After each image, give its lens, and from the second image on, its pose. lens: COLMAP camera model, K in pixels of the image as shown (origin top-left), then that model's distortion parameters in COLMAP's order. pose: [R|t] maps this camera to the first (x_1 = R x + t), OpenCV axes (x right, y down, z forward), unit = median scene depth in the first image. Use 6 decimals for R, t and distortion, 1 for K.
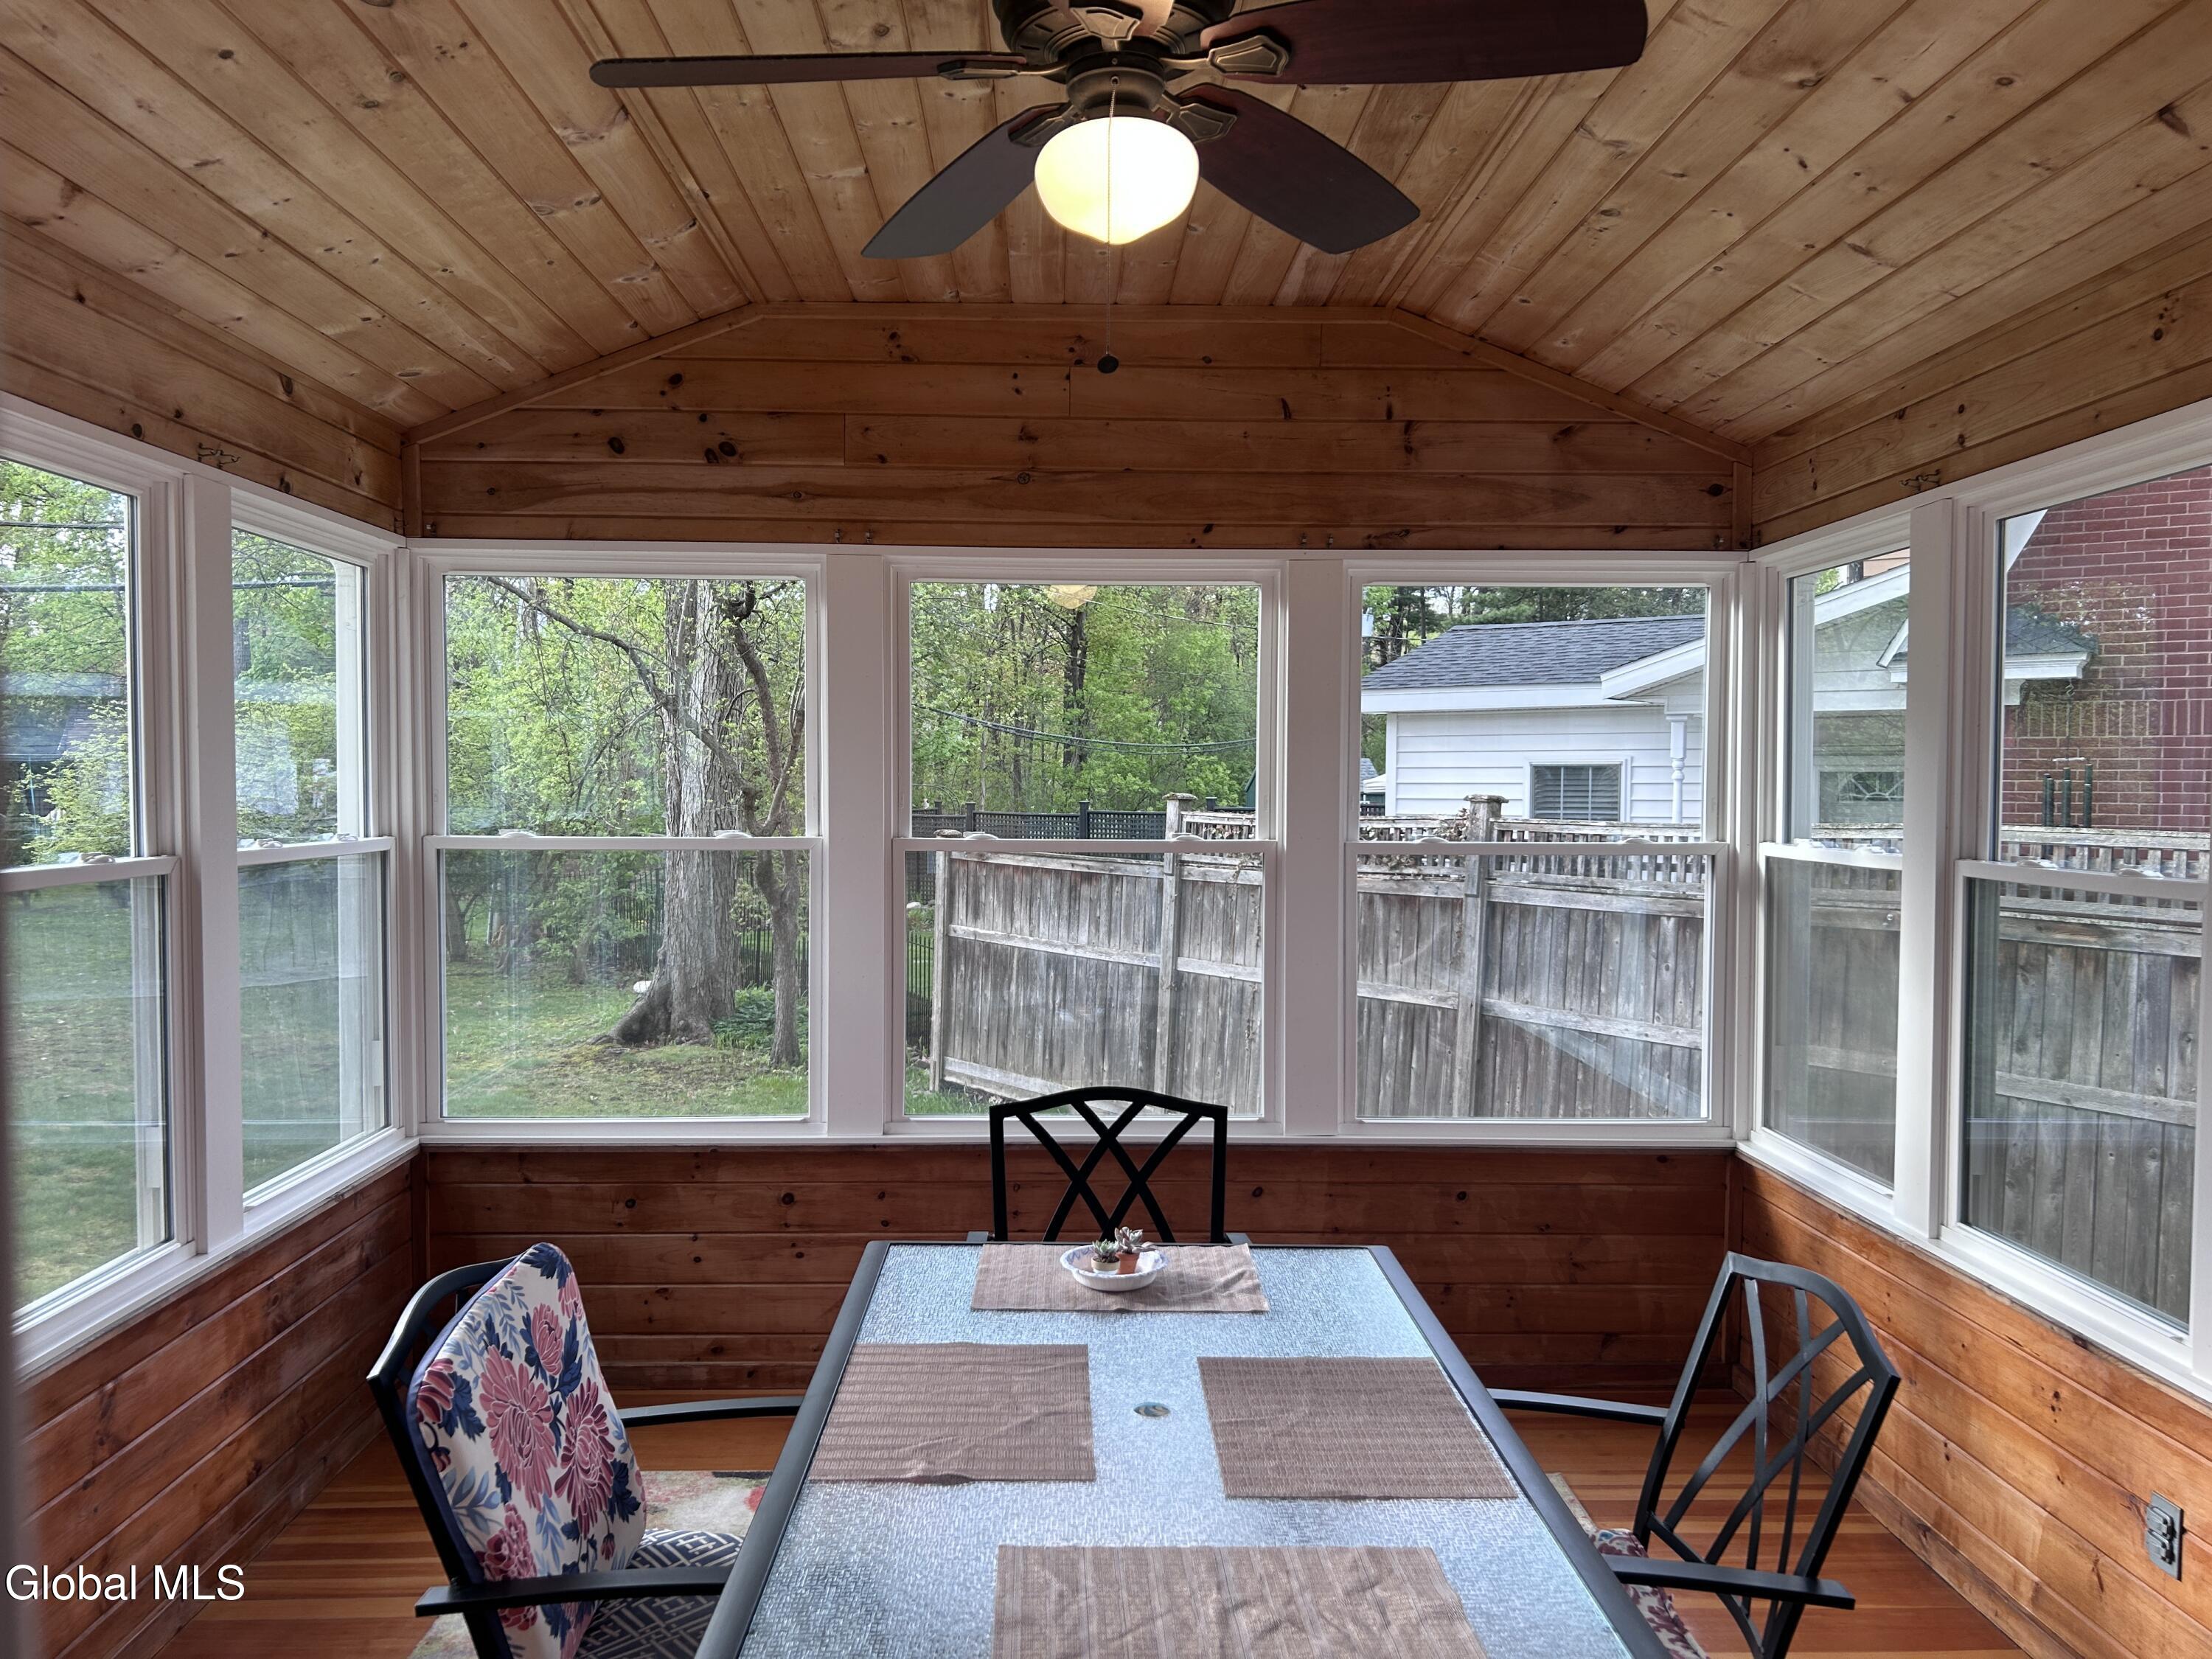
lens RADIAL K [[1669.5, 0, 1099.9], [0, 1669.5, 834.5], [0, 0, 1]] dist [0.052922, -0.069231]
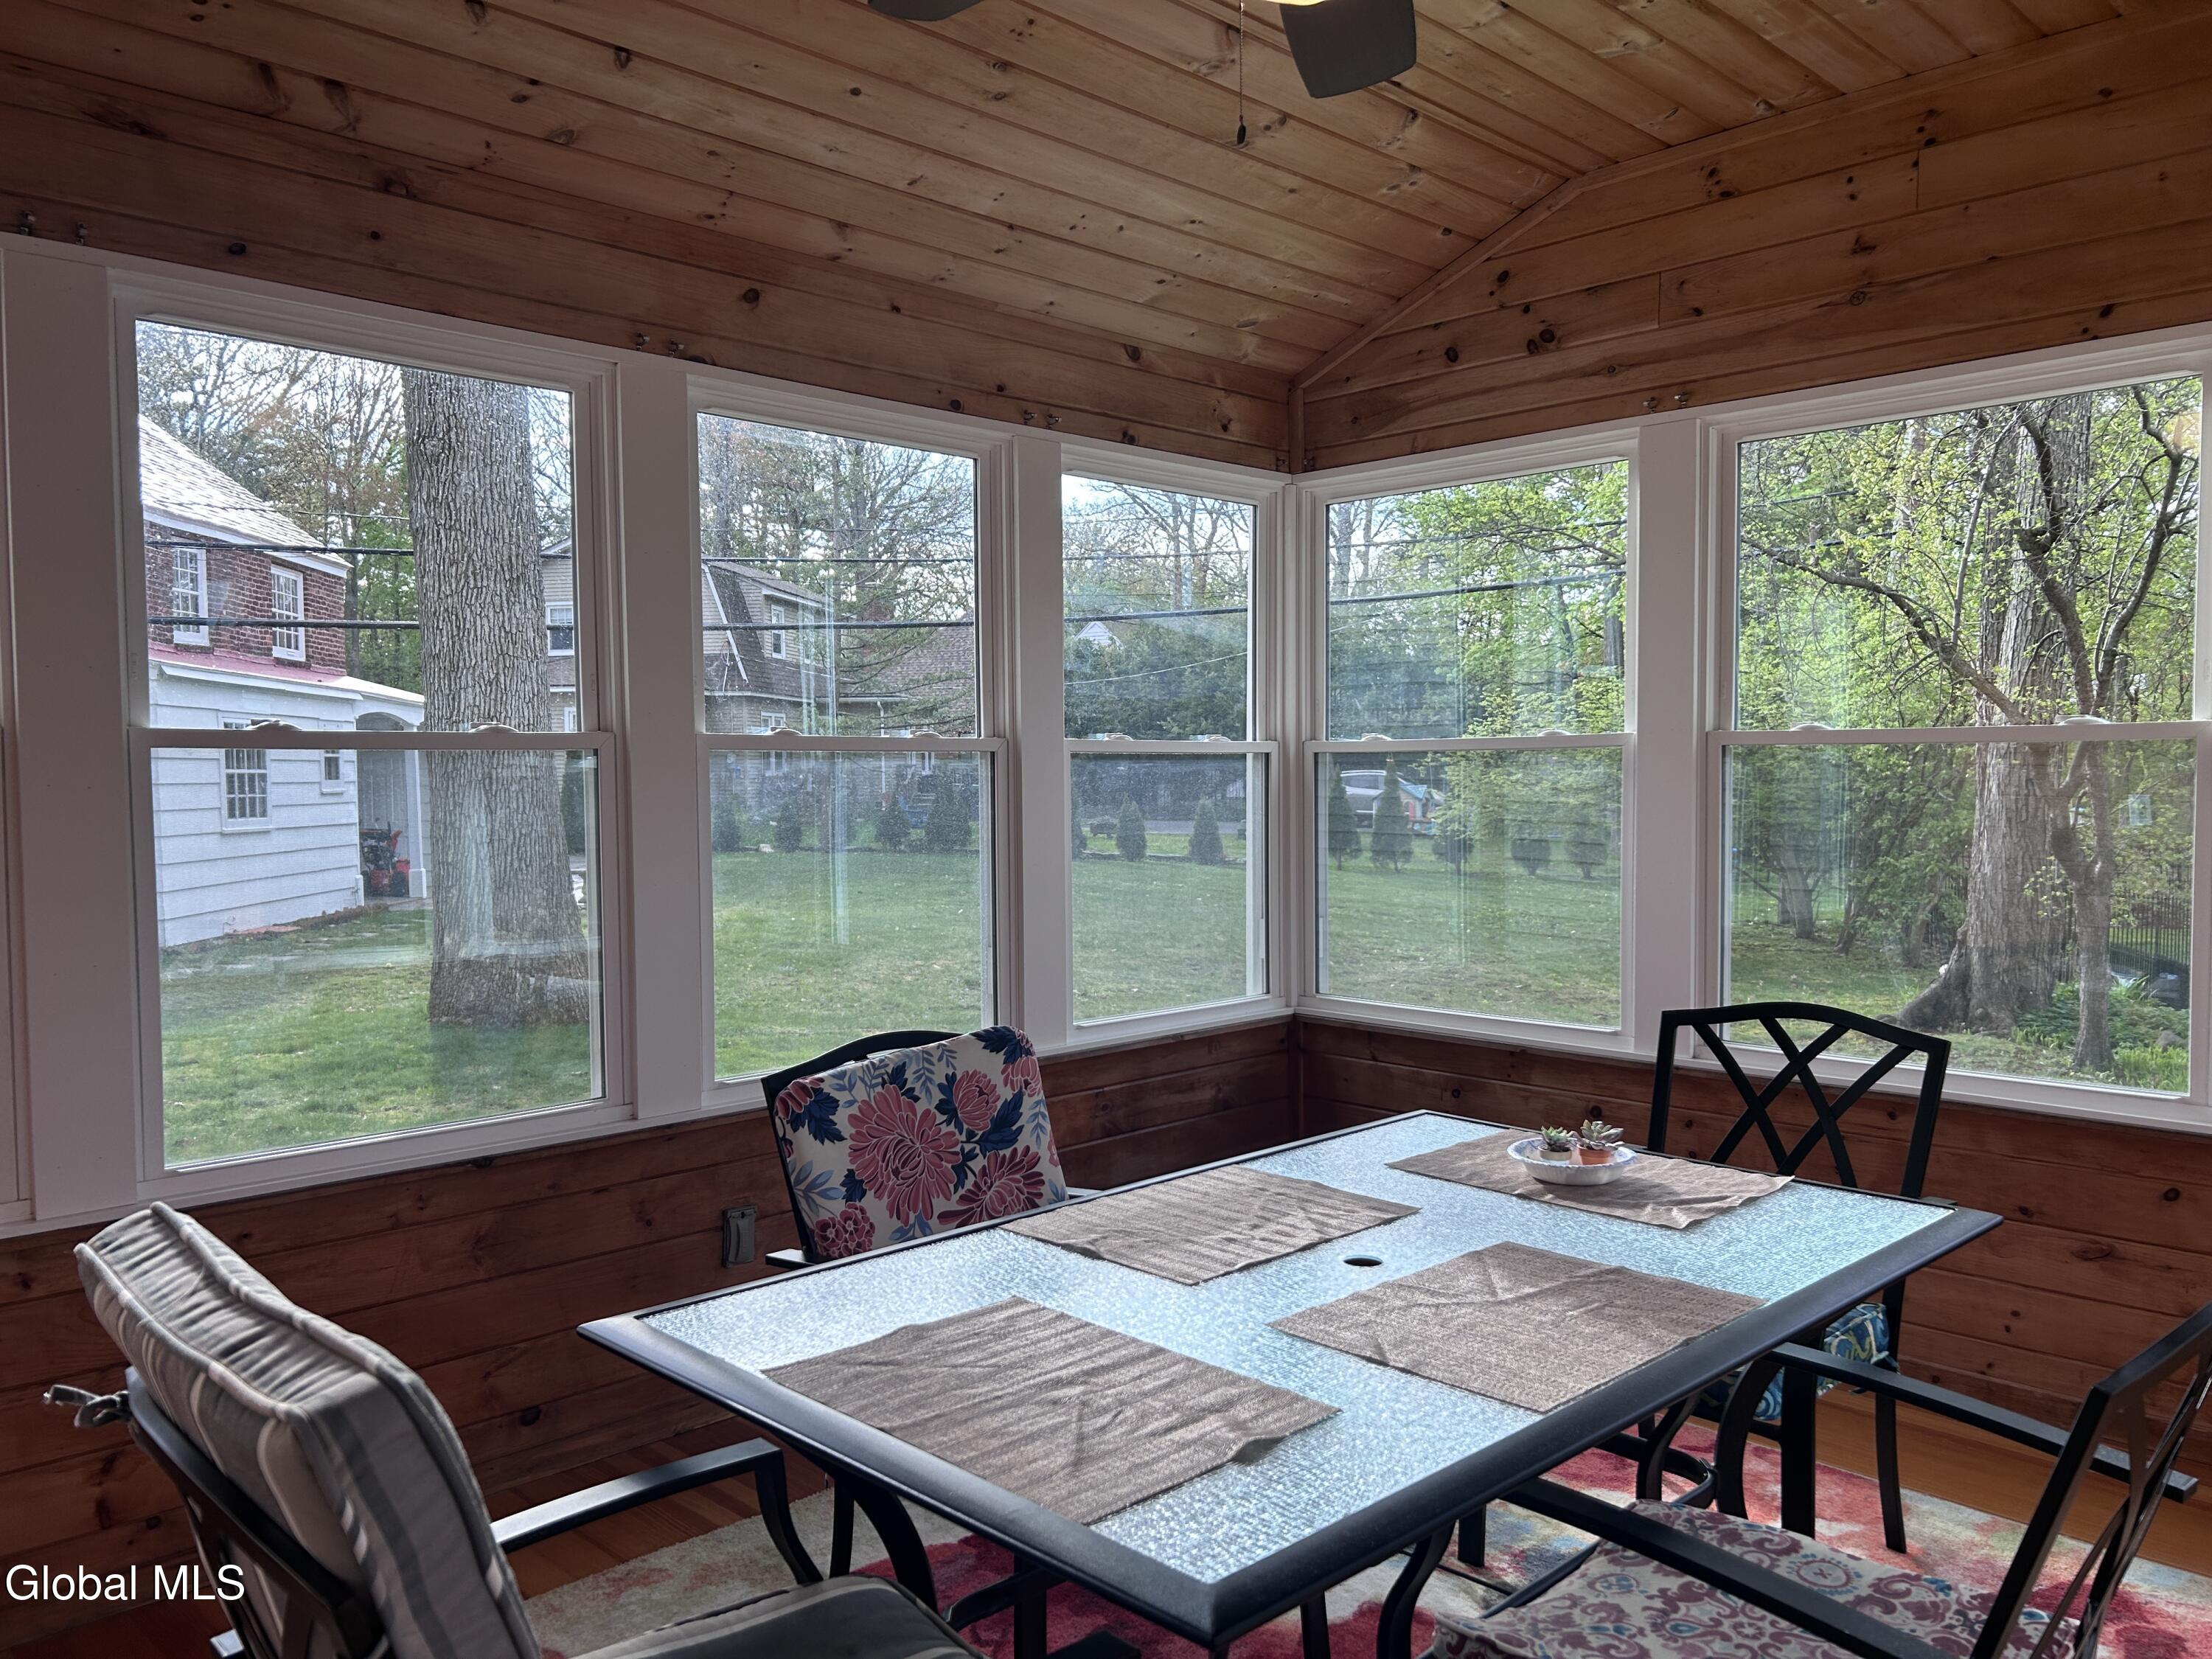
lens RADIAL K [[1669.5, 0, 1094.7], [0, 1669.5, 840.6], [0, 0, 1]] dist [0.052922, -0.069231]
pose [[0.677547, 0.021403, -0.735168, 0.325625], [-0.015317, 0.999770, 0.014990, 0.053518], [0.735320, 0.001104, 0.677719, 0.142902]]
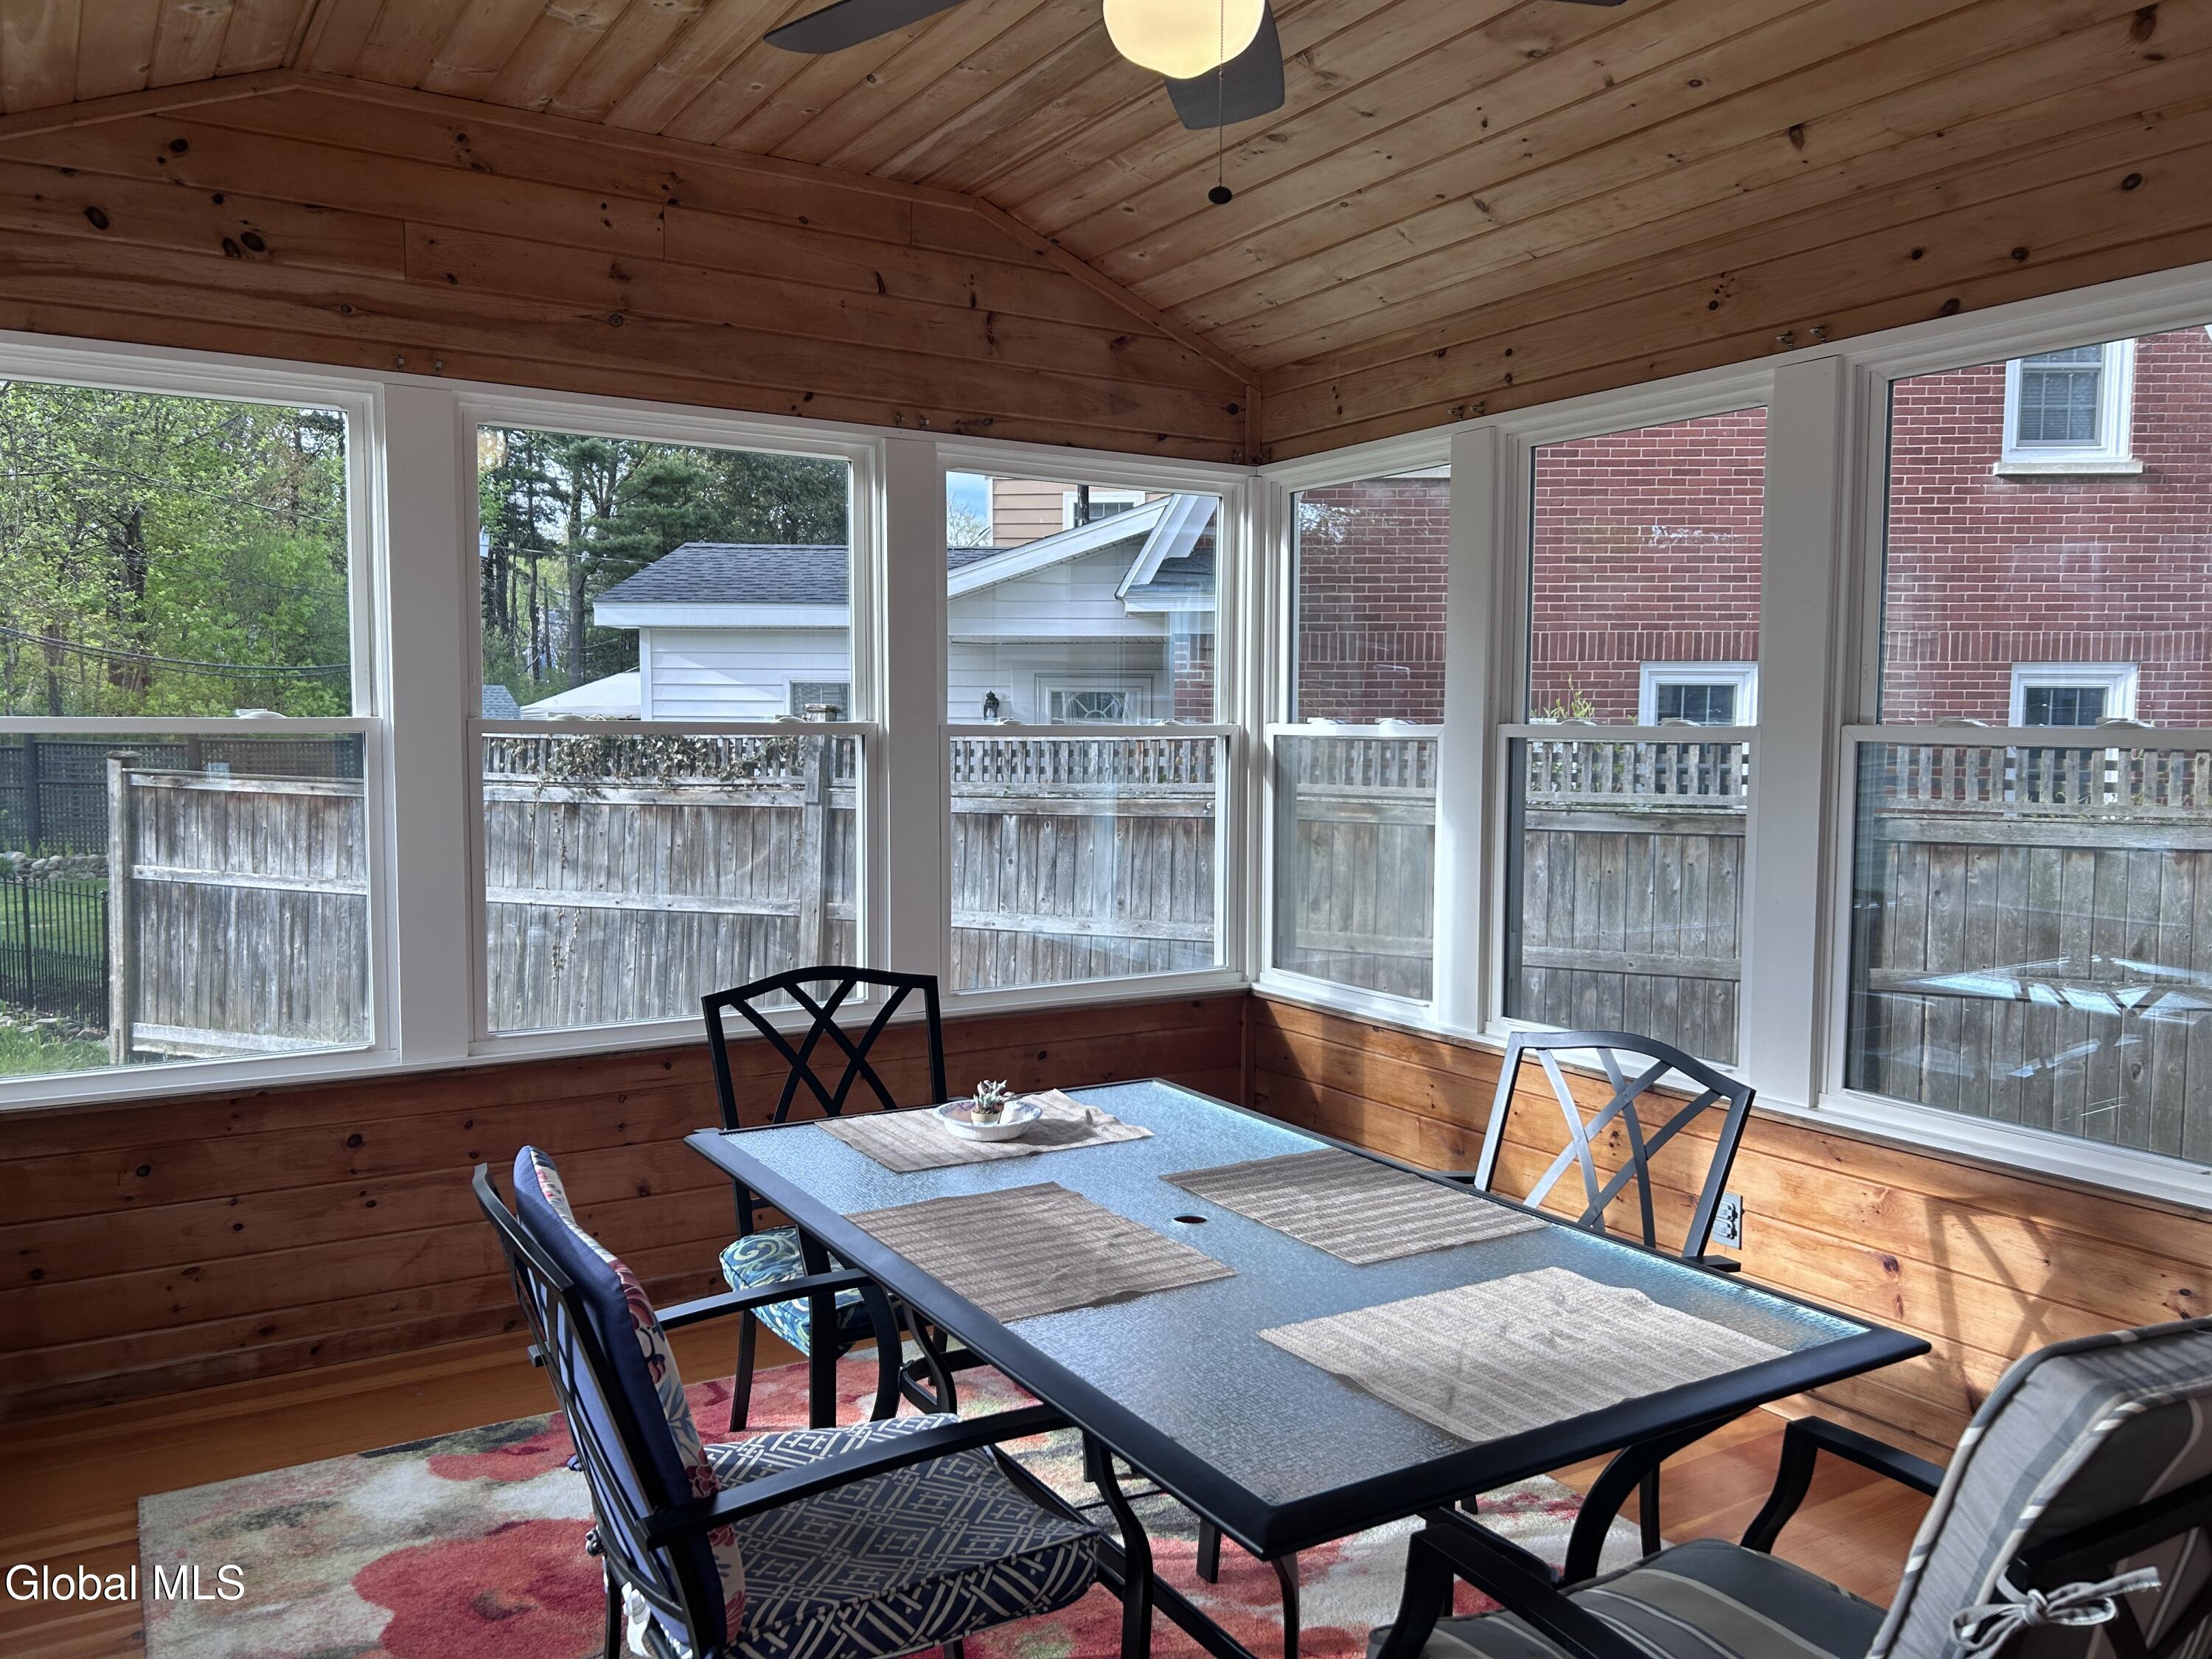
lens RADIAL K [[1669.5, 0, 1104.8], [0, 1669.5, 825.7], [0, 0, 1]] dist [0.052922, -0.069231]
pose [[0.861618, -0.032792, 0.506498, -0.290014], [0.016018, 0.999170, 0.037440, 0.031230], [-0.507305, -0.024146, 0.861428, 0.072056]]
